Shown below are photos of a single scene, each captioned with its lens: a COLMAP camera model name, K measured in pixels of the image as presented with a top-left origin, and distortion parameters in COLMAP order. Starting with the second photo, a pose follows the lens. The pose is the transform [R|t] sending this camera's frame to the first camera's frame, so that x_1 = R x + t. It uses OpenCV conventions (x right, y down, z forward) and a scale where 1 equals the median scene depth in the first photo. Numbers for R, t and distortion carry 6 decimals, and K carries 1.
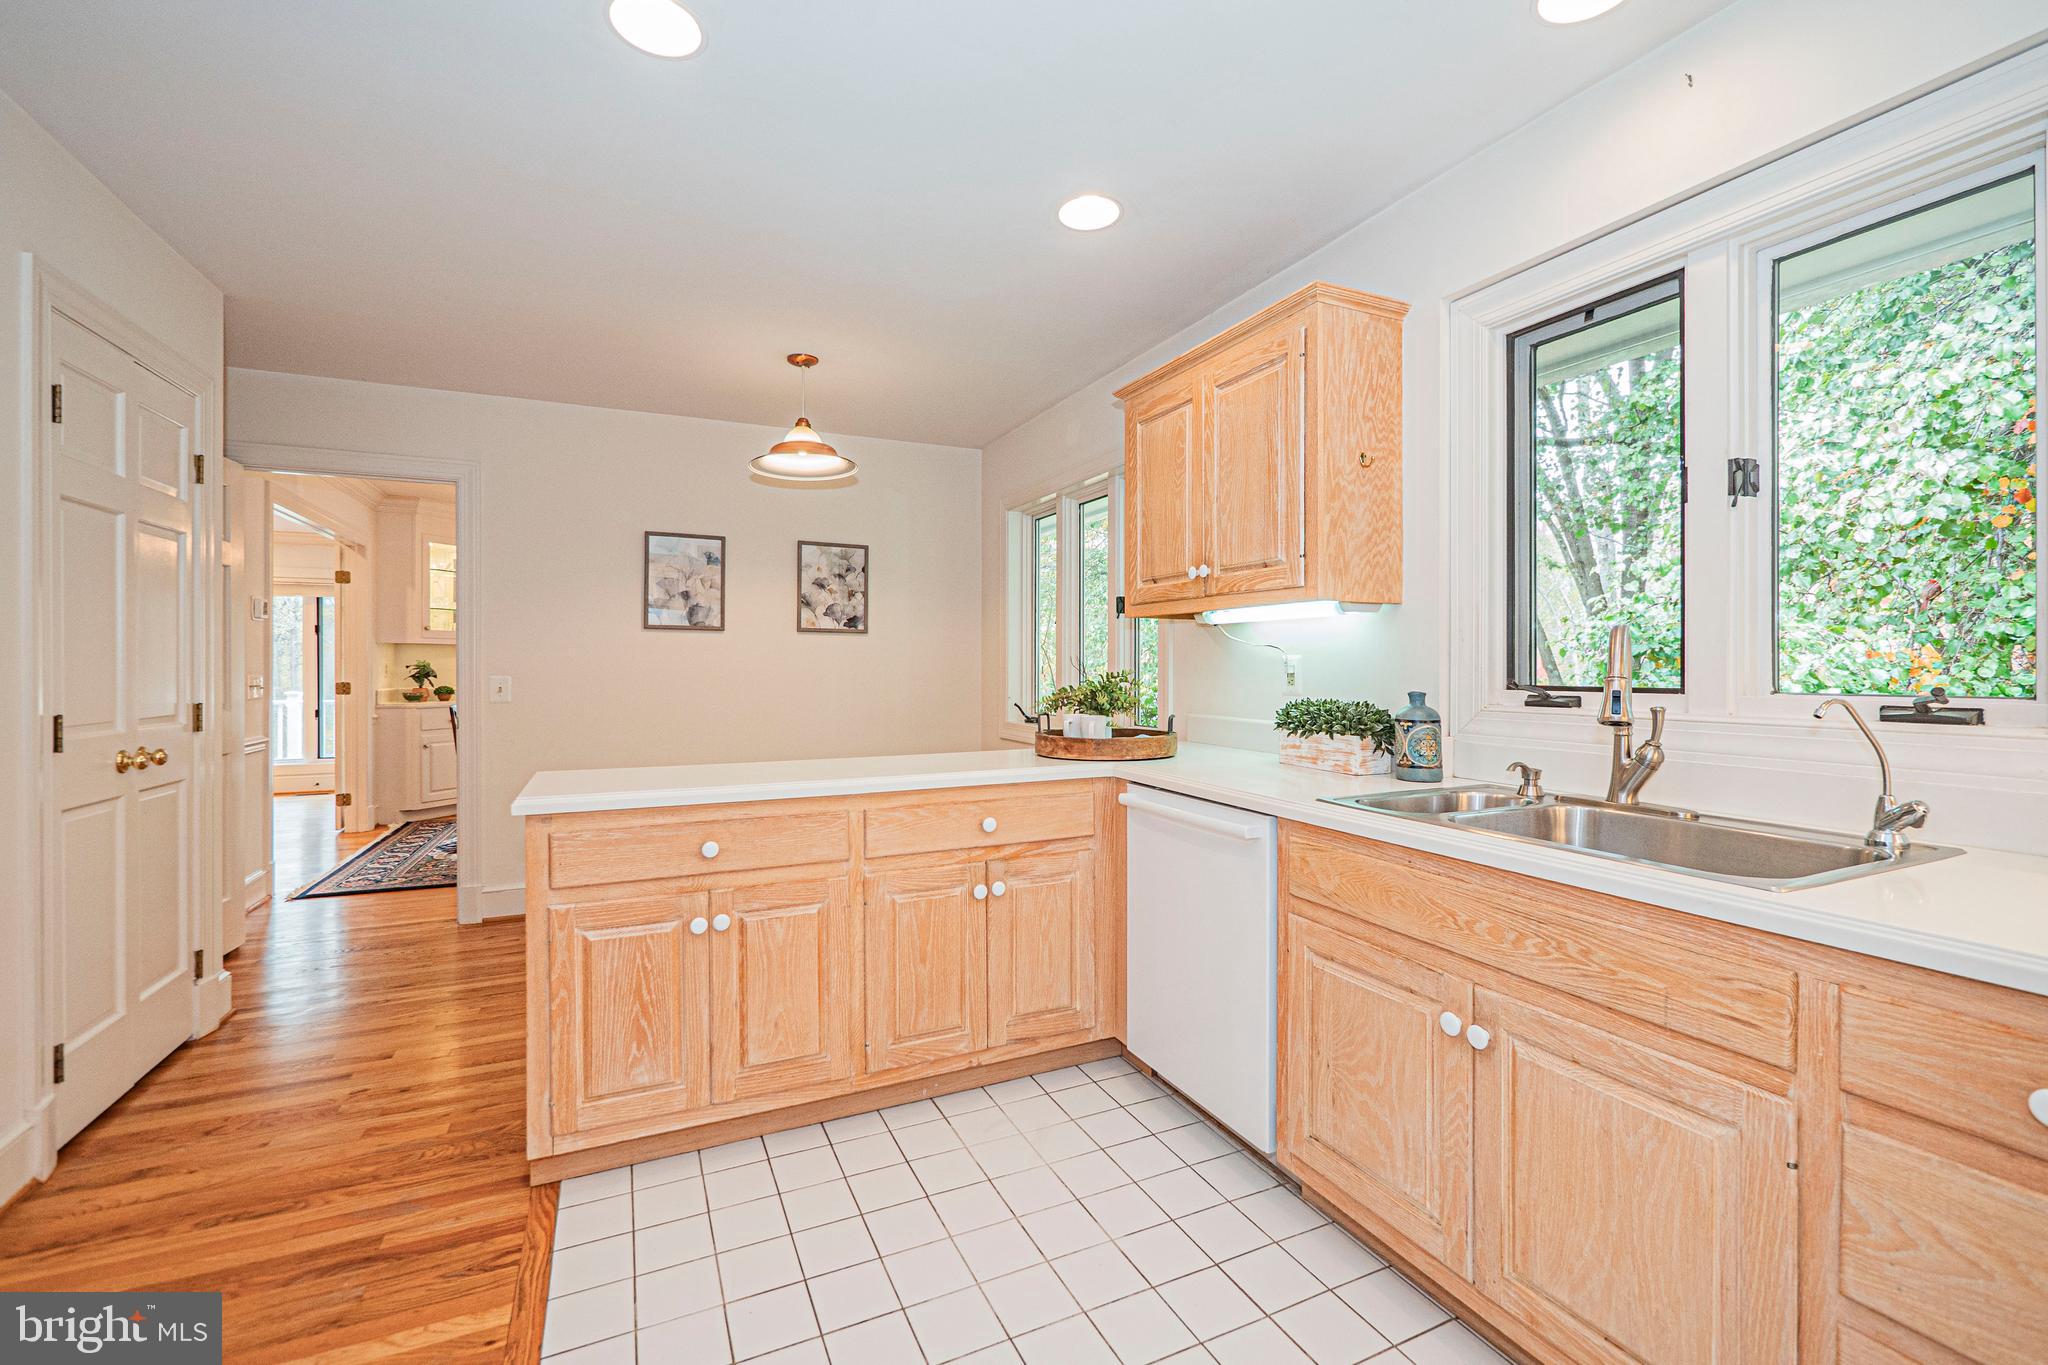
lens RADIAL K [[864.2, 0, 1021.9], [0, 864.2, 671.0], [0, 0, 1]] dist [-0.007856, 0.001232]
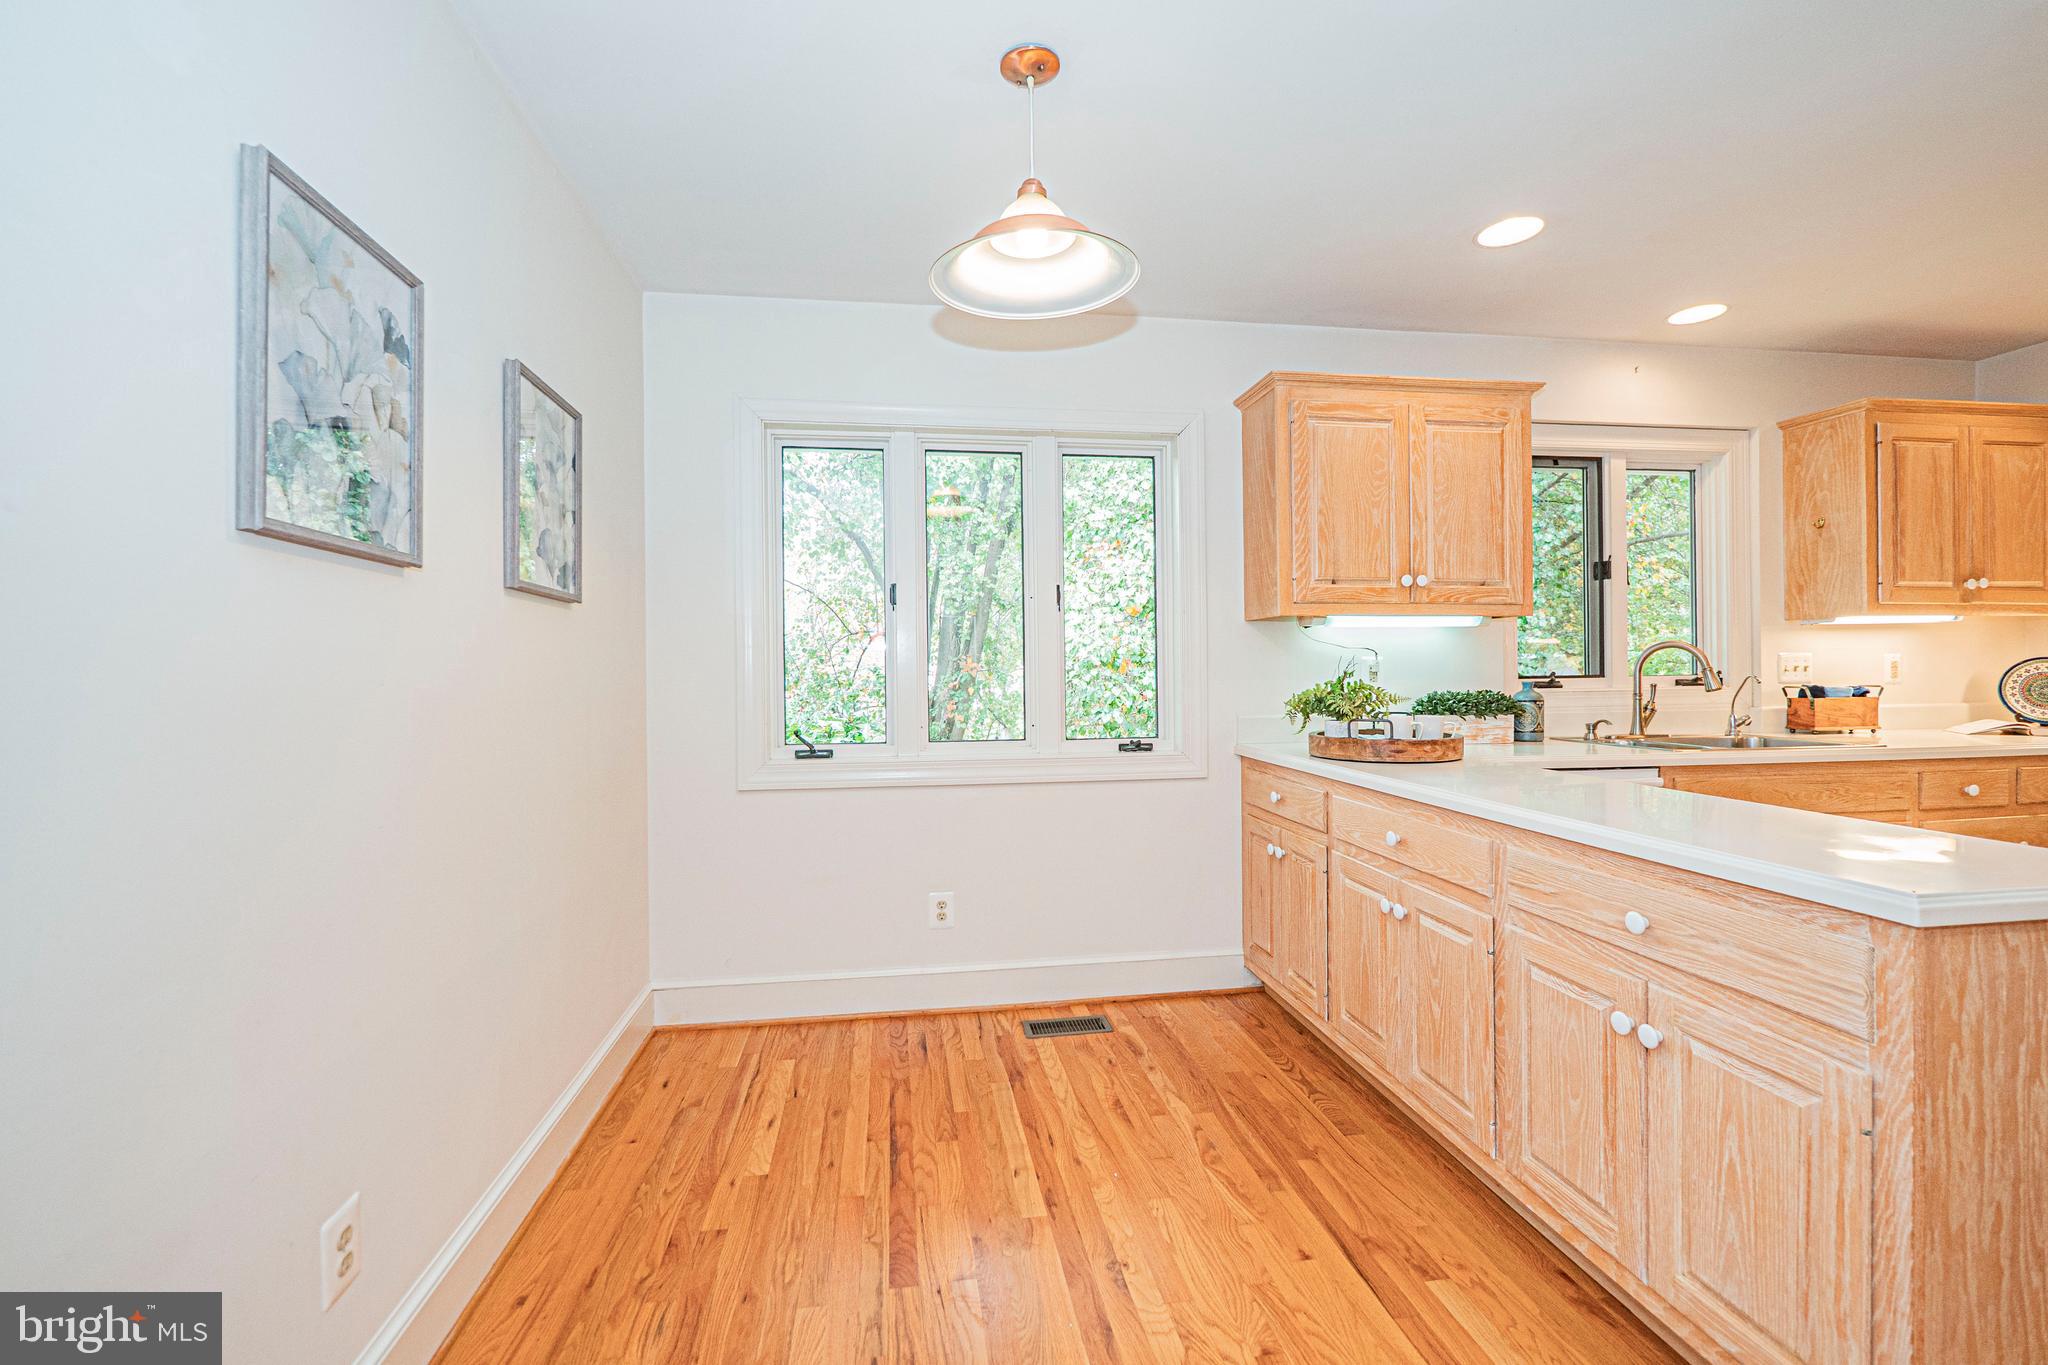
lens RADIAL K [[864.2, 0, 1018.2], [0, 864.2, 668.4], [0, 0, 1]] dist [-0.007856, 0.001232]
pose [[0.285199, -0.001828, 0.958467, -1.053805], [0.017143, 0.999848, -0.003194, -0.007384], [-0.958315, 0.017342, 0.285187, 1.234321]]
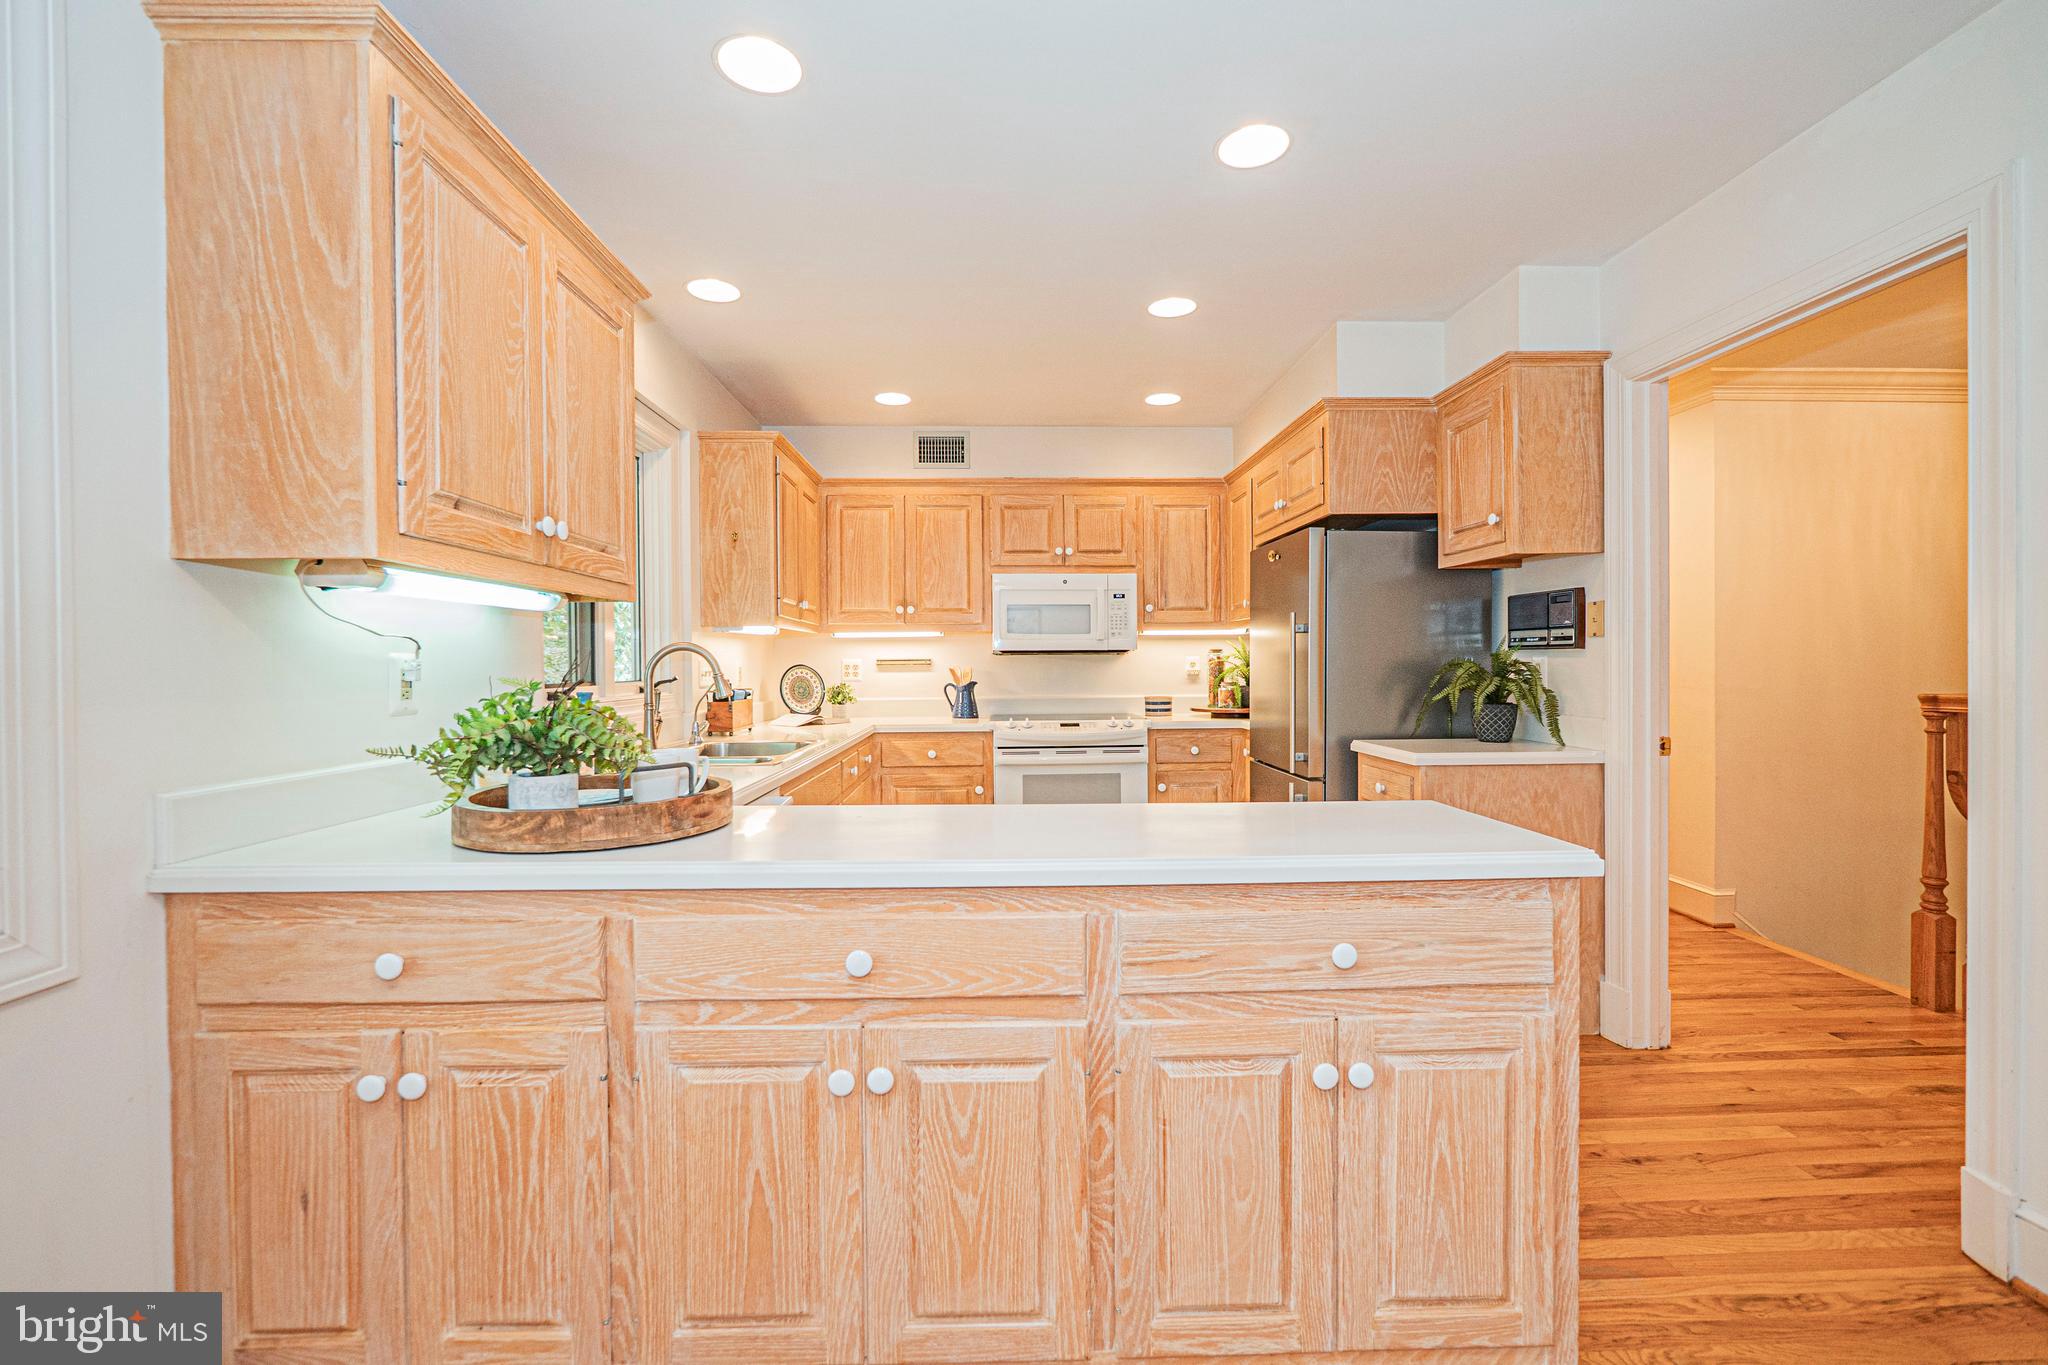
lens RADIAL K [[864.2, 0, 1019.1], [0, 864.2, 671.0], [0, 0, 1]] dist [-0.007856, 0.001232]
pose [[-0.920663, 0.003688, 0.390341, -0.405126], [0.010590, 0.999823, 0.015533, -0.011360], [-0.390214, 0.018434, -0.920539, 1.552003]]
